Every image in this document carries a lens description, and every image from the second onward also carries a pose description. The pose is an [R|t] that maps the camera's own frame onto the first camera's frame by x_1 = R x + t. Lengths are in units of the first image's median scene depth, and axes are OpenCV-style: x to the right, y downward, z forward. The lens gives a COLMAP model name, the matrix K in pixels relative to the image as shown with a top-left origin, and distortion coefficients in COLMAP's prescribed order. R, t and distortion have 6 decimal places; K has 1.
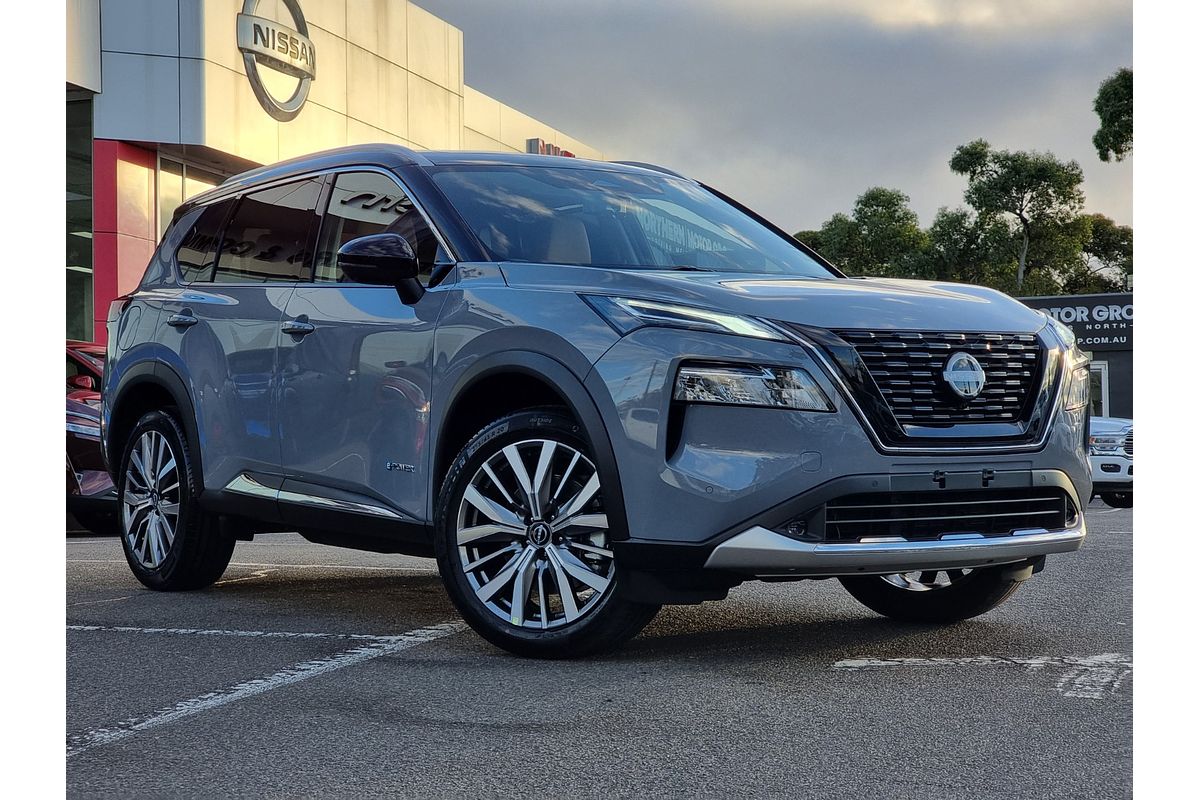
lens RADIAL K [[2509.0, 0, 600.0], [0, 2509.0, 400.0], [0, 0, 1]] dist [0.042955, 0.377980]
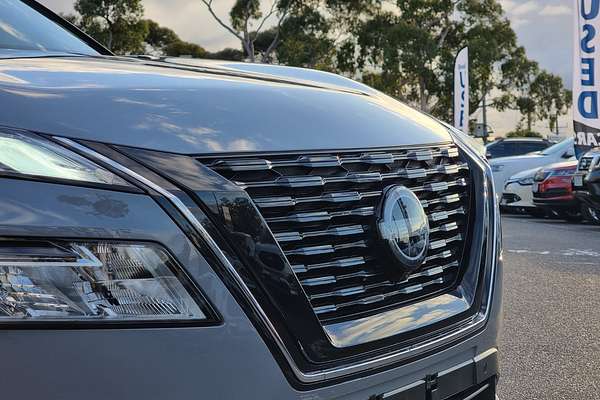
lens RADIAL K [[1254.5, 0, 300.0], [0, 1254.5, 200.0], [0, 0, 1]] dist [0.042955, 0.377980]
pose [[0.942591, -0.029858, 0.332612, 0.023317], [0.008082, 0.997743, 0.066663, -0.032282], [-0.333852, -0.060148, 0.940705, 0.671540]]
